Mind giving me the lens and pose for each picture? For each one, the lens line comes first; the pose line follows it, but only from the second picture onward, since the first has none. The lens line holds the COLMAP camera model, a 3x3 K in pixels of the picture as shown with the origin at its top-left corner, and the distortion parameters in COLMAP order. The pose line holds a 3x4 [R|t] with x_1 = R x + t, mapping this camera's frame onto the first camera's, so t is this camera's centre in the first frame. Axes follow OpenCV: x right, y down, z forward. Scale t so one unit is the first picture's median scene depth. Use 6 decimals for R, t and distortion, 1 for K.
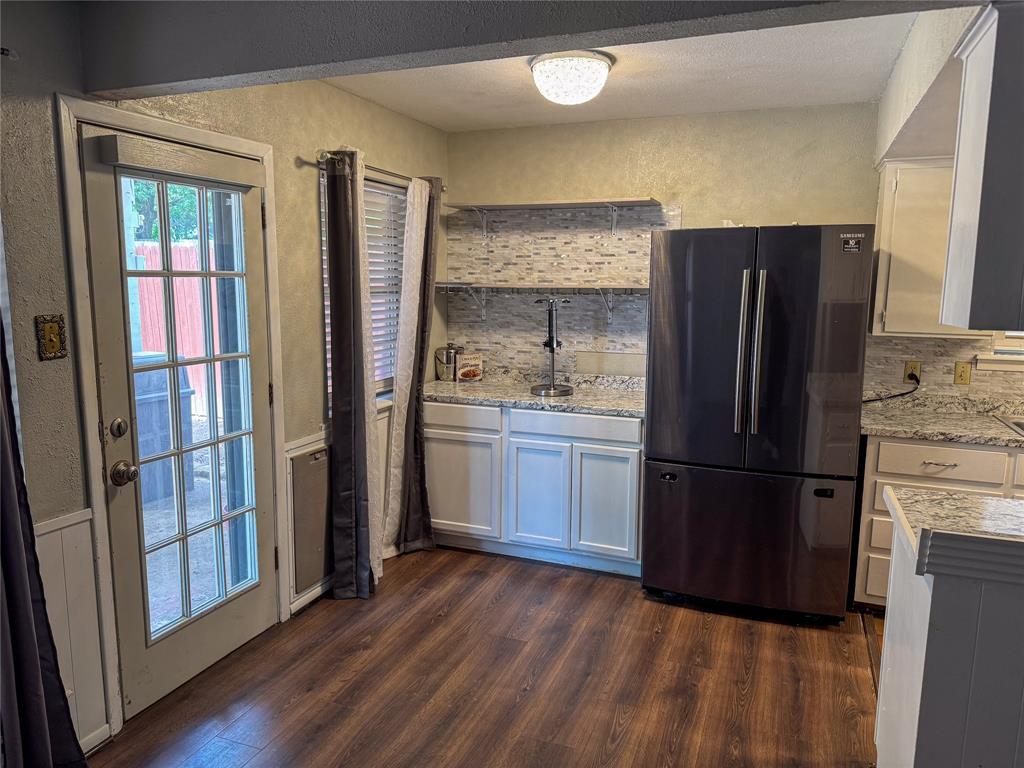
lens RADIAL K [[724.6, 0, 512.0], [0, 724.6, 384.0], [0, 0, 1]] dist [-0.000286, -0.001632]
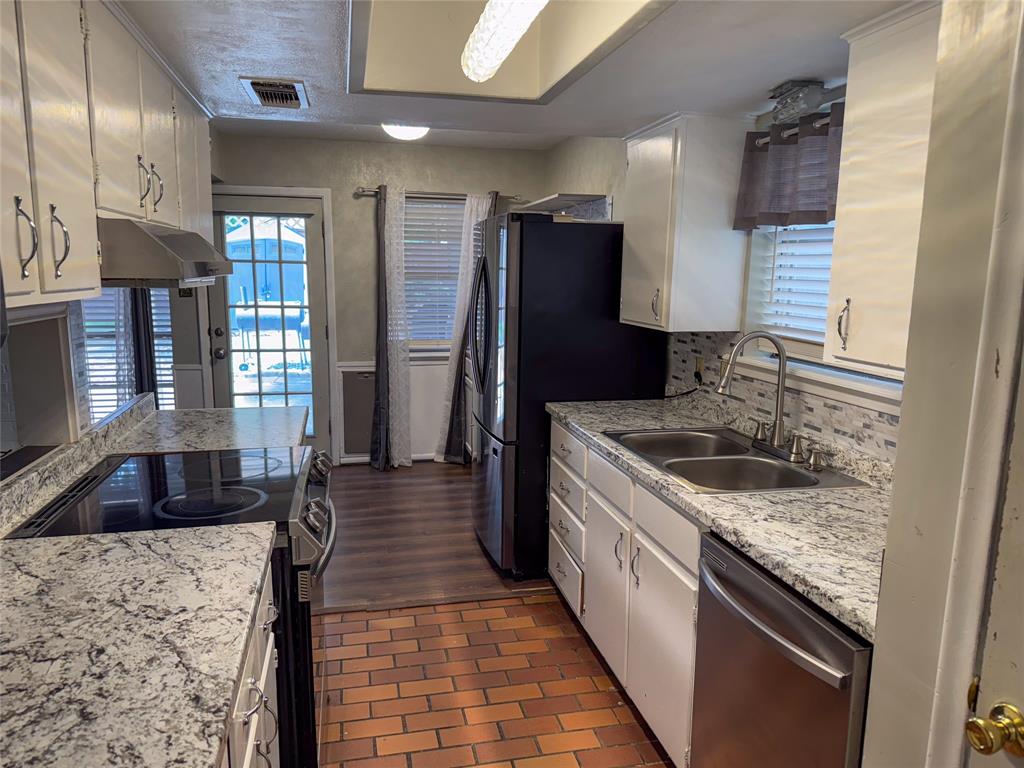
lens RADIAL K [[714.9, 0, 512.0], [0, 714.9, 400.1], [0, 0, 1]] dist [0.003212, 0.000351]
pose [[0.563486, 0.146780, -0.812982, 1.312609], [-0.130737, 0.987532, 0.087679, -0.030488], [0.815715, 0.056881, 0.575650, 0.370122]]
